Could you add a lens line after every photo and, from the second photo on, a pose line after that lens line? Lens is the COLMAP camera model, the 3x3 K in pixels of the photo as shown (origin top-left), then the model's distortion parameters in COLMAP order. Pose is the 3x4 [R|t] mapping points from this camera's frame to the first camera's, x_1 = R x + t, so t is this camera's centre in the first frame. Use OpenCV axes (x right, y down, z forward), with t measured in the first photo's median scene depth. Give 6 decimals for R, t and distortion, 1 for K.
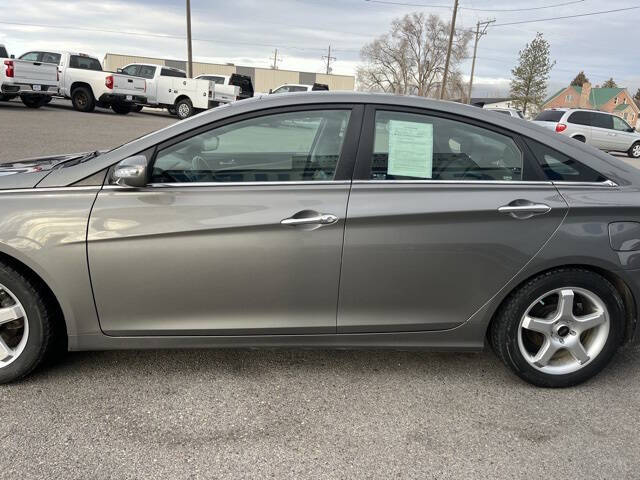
lens RADIAL K [[480.9, 0, 311.0], [0, 480.9, 236.7], [0, 0, 1]] dist [0.080726, -0.103899]
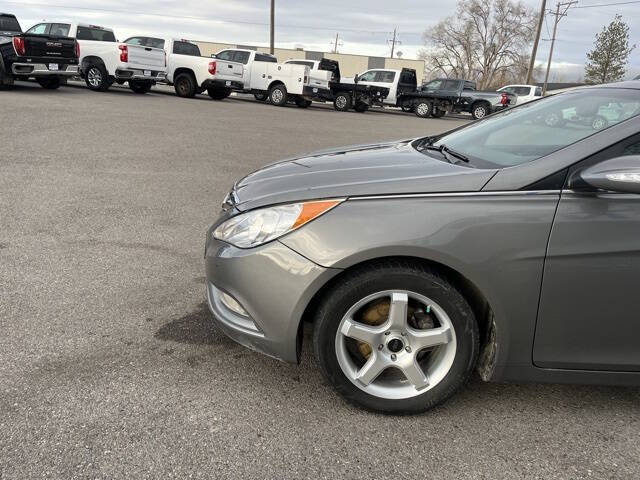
lens RADIAL K [[480.9, 0, 308.9], [0, 480.9, 235.1], [0, 0, 1]] dist [0.080726, -0.103899]
pose [[0.994762, 0.031973, -0.097087, -0.124997], [-0.029579, 0.999224, 0.026003, -0.005970], [0.097843, -0.022995, 0.994936, 0.021321]]
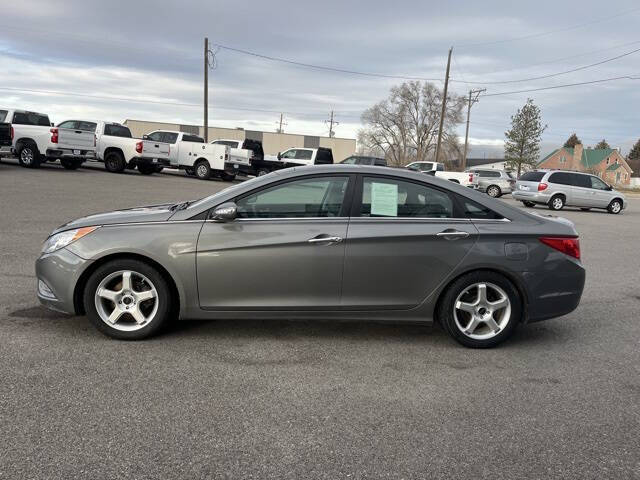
lens RADIAL K [[480.9, 0, 312.6], [0, 480.9, 236.5], [0, 0, 1]] dist [0.080726, -0.103899]
pose [[0.999996, 0.000640, -0.002741, -0.006803], [-0.000957, 0.993080, -0.117432, 0.025296], [0.002646, 0.117435, 0.993077, -0.113656]]
